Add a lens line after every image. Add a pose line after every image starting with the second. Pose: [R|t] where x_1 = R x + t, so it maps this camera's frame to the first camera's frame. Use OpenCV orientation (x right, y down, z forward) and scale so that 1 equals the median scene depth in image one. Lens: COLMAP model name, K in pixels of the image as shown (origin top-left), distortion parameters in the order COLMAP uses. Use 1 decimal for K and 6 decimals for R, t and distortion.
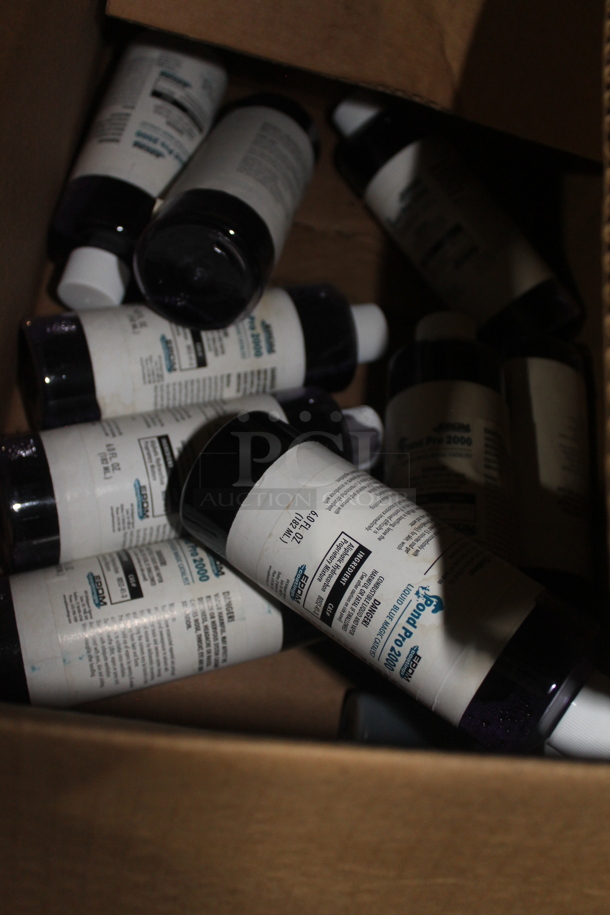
lens RADIAL K [[1089.9, 0, 304.8], [0, 1089.9, 457.2], [0, 0, 1]] dist [0.013442, 0.000000]
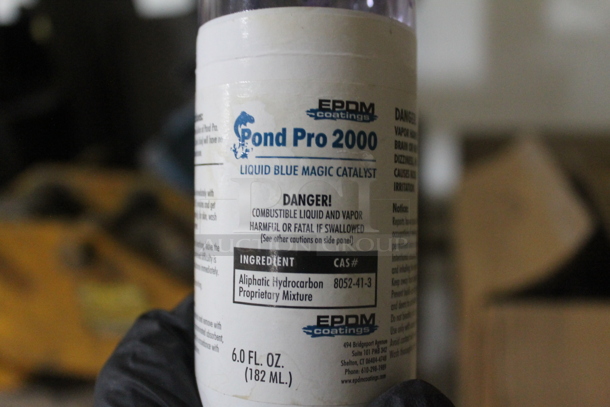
lens RADIAL K [[697.4, 0, 305.0], [0, 697.4, 203.3], [0, 0, 1]] dist [-0.086510, 0.000000]
pose [[-0.375810, -0.780355, 0.499813, -0.149548], [0.847058, -0.508013, -0.156255, 0.205749], [0.375846, 0.364649, 0.851922, 0.640545]]
